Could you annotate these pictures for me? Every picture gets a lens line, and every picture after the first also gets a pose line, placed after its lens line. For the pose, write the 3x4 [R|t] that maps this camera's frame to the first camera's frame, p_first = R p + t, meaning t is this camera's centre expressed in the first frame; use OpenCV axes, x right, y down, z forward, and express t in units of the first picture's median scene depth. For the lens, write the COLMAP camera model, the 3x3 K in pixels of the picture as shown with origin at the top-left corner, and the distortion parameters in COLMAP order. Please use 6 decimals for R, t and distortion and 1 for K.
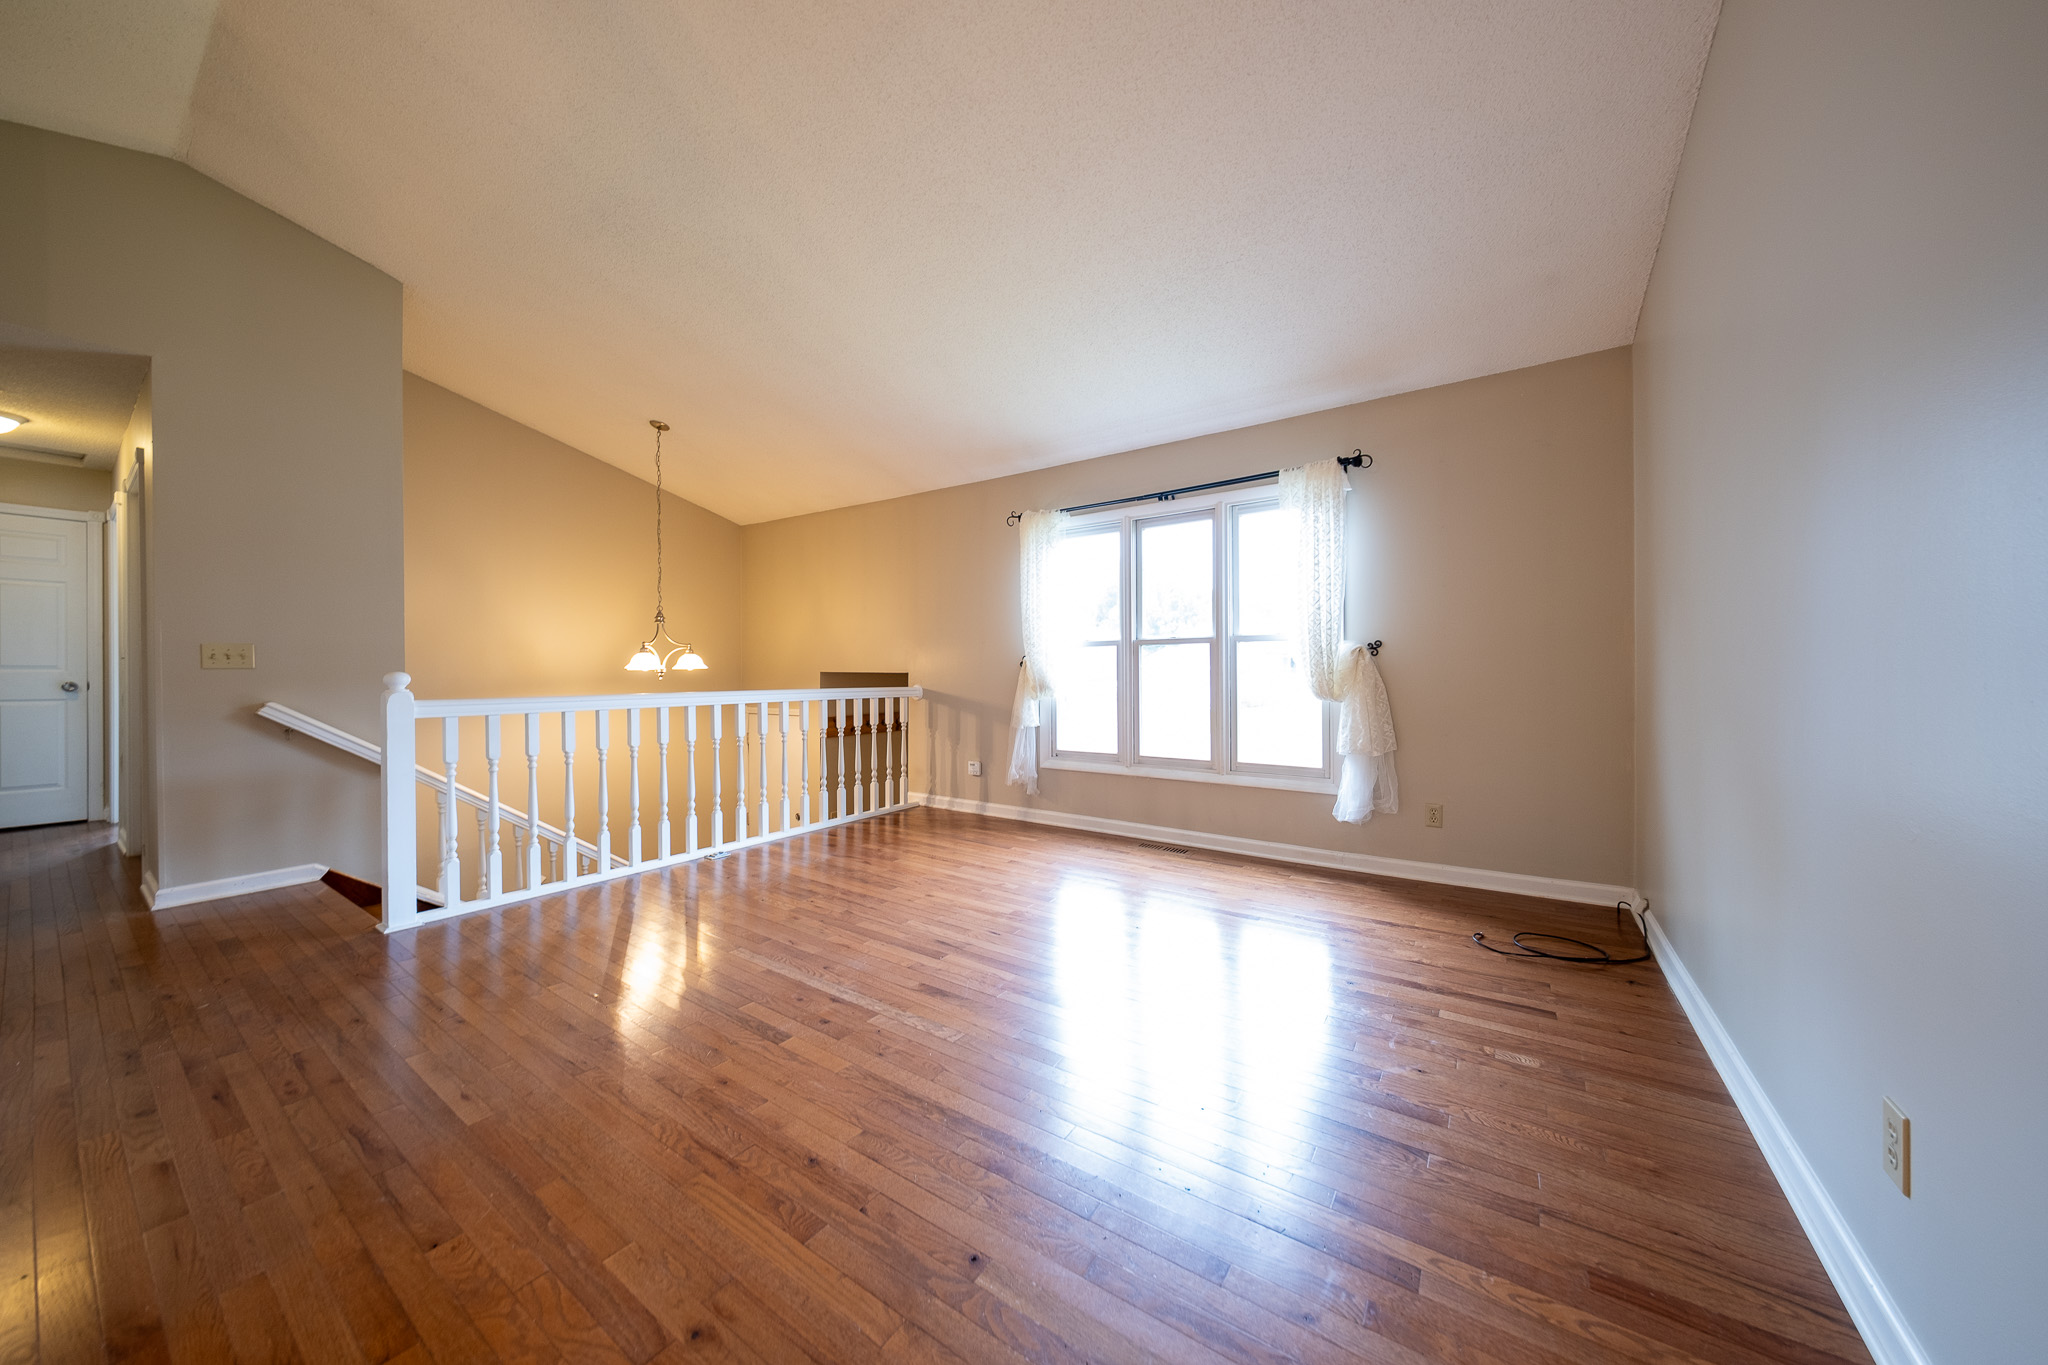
lens RADIAL K [[680.6, 0, 1015.1], [0, 680.6, 676.4], [0, 0, 1]] dist [0.006082, -0.000187]
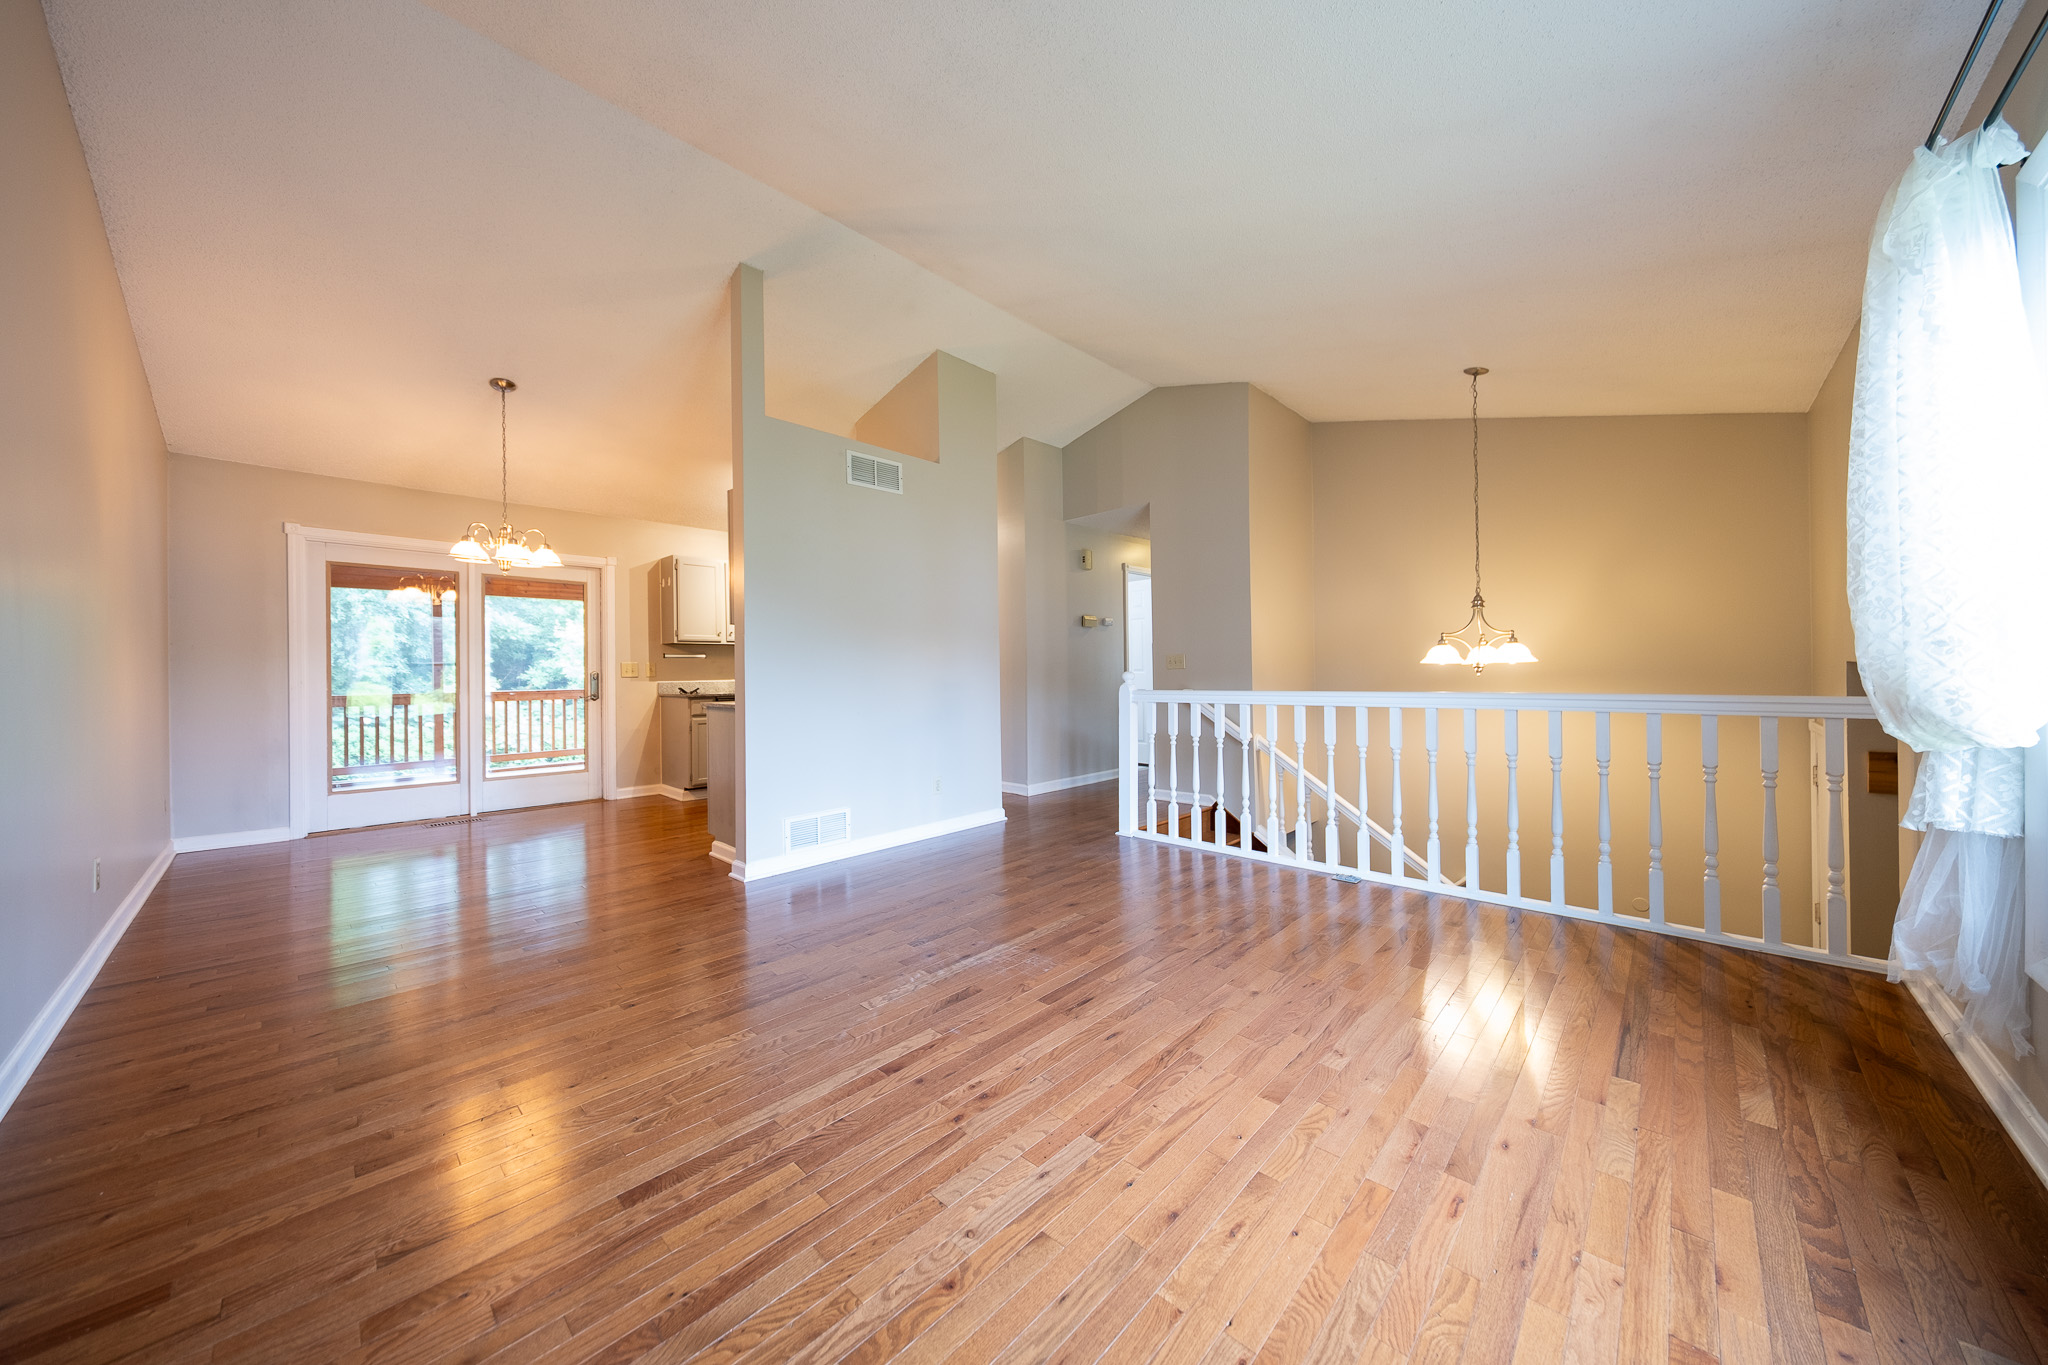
lens RADIAL K [[680.6, 0, 1015.1], [0, 680.6, 676.4], [0, 0, 1]] dist [0.006082, -0.000187]
pose [[-0.157533, 0.008958, -0.987473, 0.415575], [0.006542, 0.999946, 0.008027, -0.005753], [0.987492, -0.005196, -0.157583, 0.607920]]
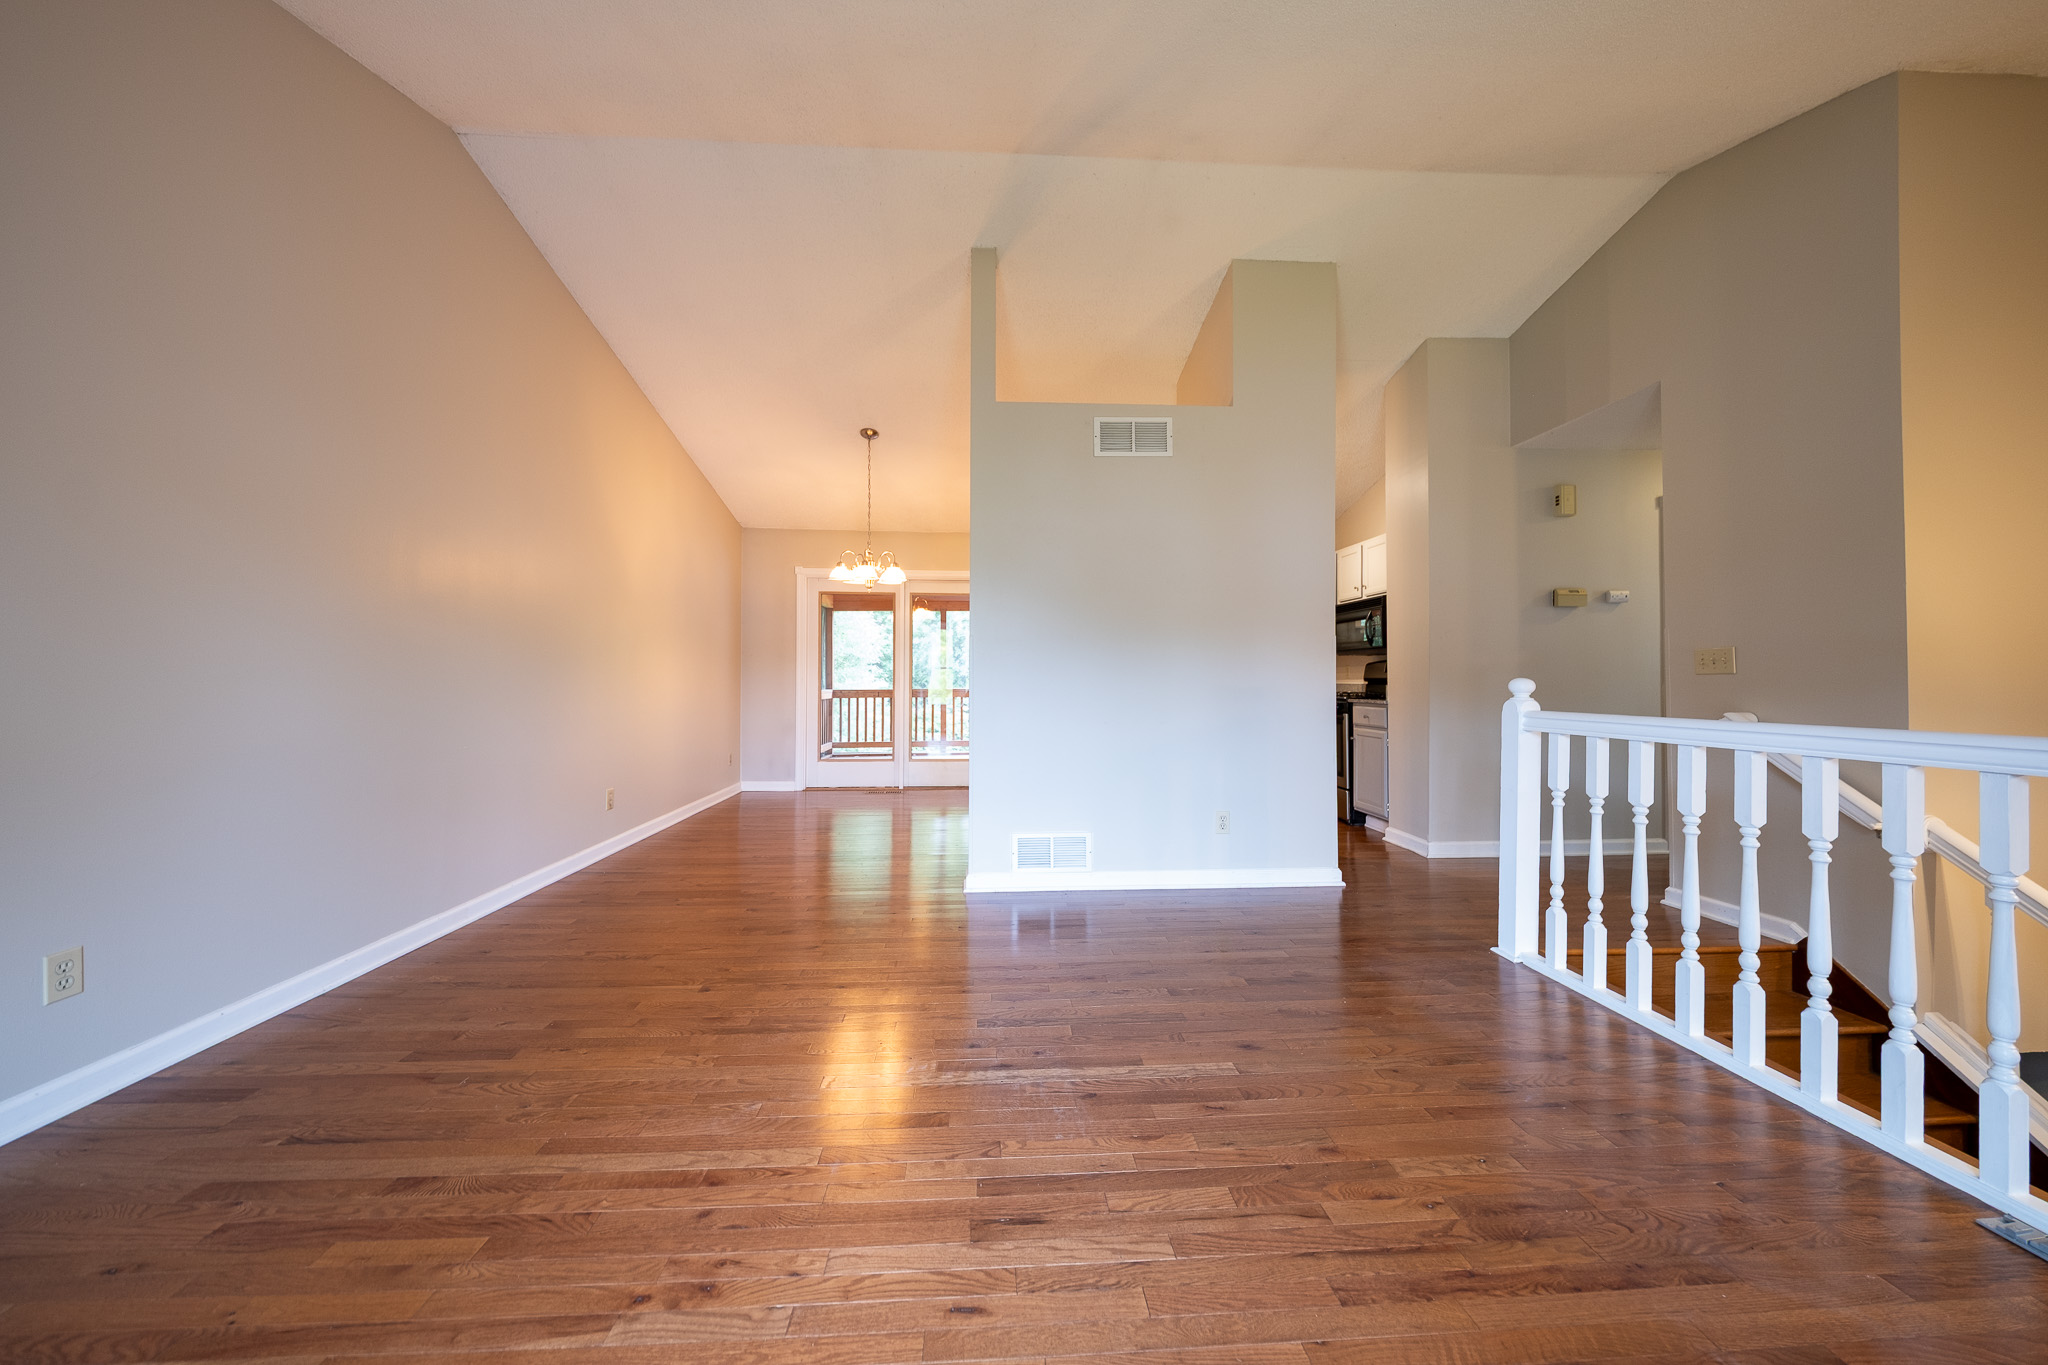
lens RADIAL K [[693.9, 0, 1016.1], [0, 693.9, 675.2], [0, 0, 1]] dist [0.002054, -0.000113]
pose [[-0.786674, -0.000273, -0.617369, 0.124532], [-0.001462, 0.999998, 0.001420, -0.006802], [0.617367, 0.002020, -0.786673, 0.809617]]
